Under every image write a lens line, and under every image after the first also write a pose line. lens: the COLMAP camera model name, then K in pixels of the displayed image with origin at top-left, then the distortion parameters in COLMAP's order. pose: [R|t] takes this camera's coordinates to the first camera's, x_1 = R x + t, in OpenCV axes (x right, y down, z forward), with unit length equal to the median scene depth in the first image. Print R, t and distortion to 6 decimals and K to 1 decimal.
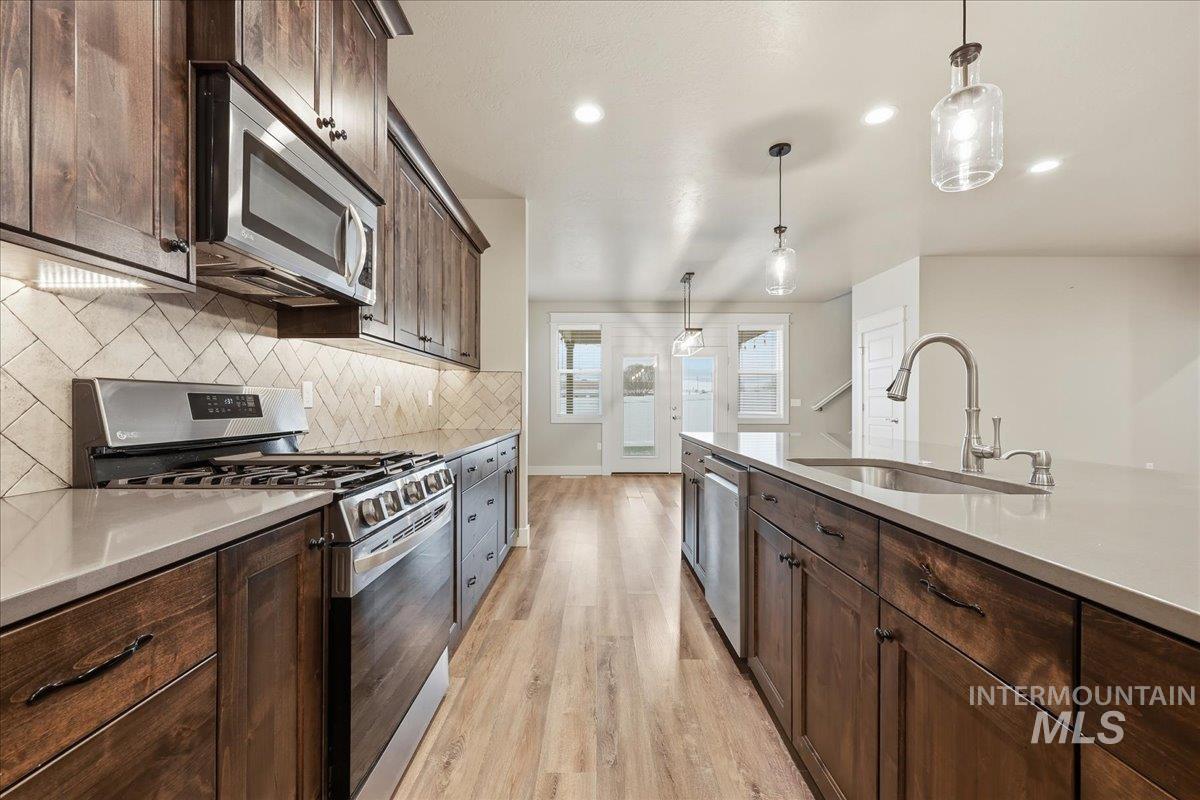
lens RADIAL K [[486.6, 0, 598.3], [0, 486.6, 404.0], [0, 0, 1]] dist [0.001138, -0.000005]
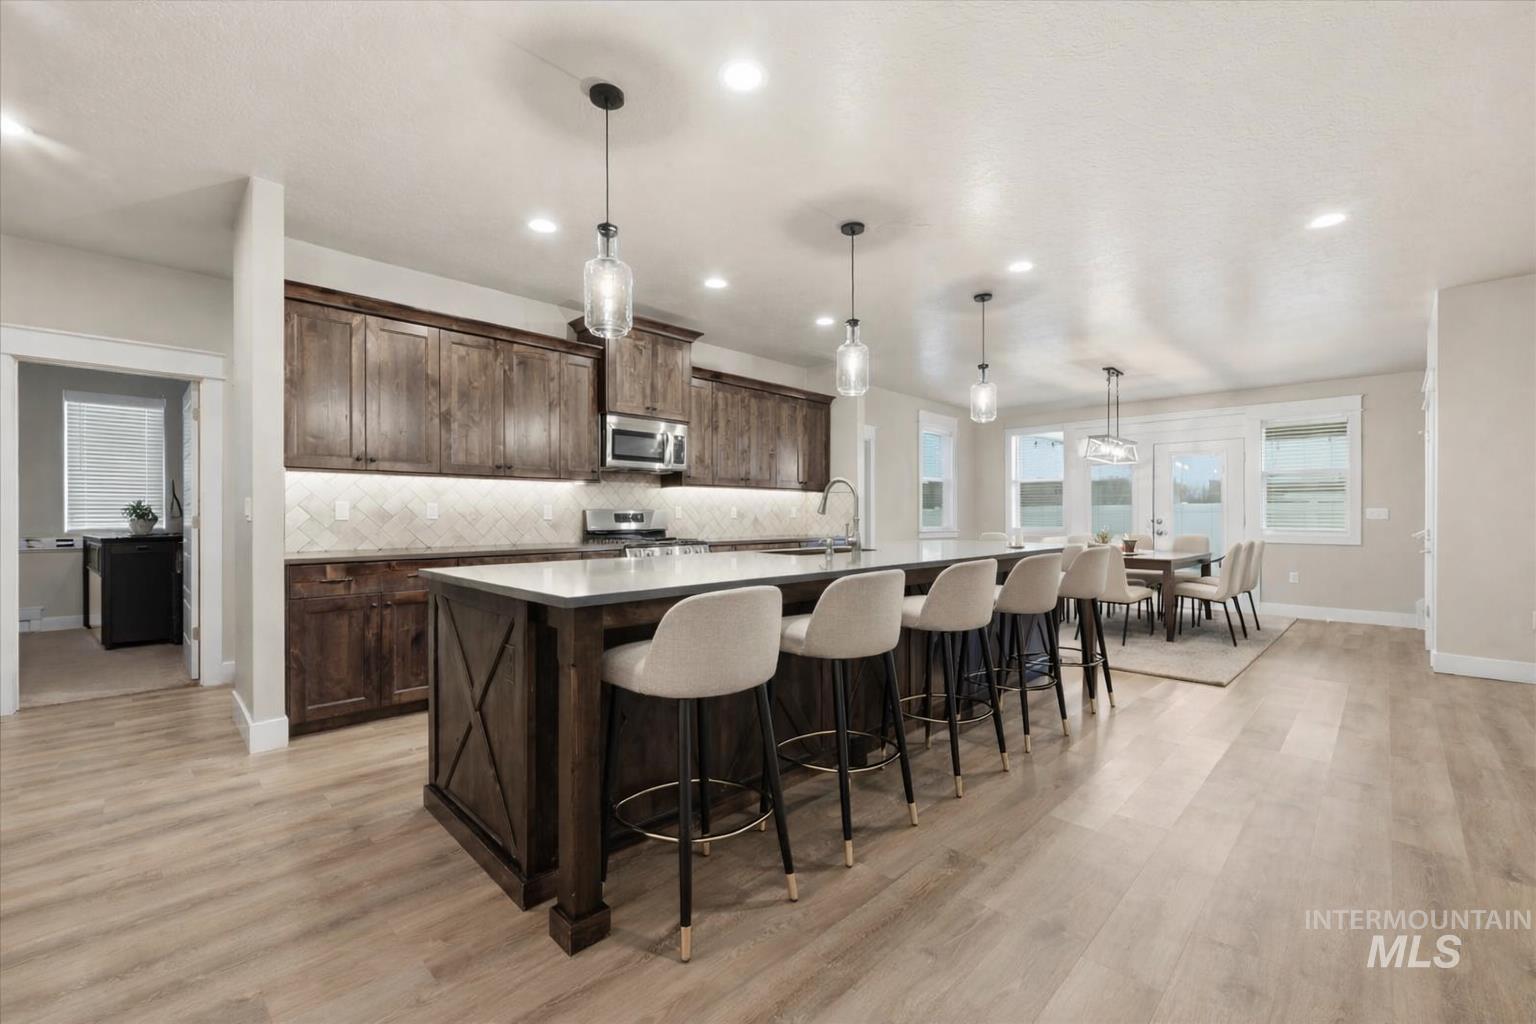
lens RADIAL K [[622.9, 0, 765.9], [0, 622.9, 517.1], [0, 0, 1]] dist [0.001138, -0.000005]
pose [[0.701681, -0.001098, -0.712490, 1.179400], [0.001950, 0.999998, 0.000379, 0.000591], [0.712488, -0.001655, 0.701682, -0.450387]]
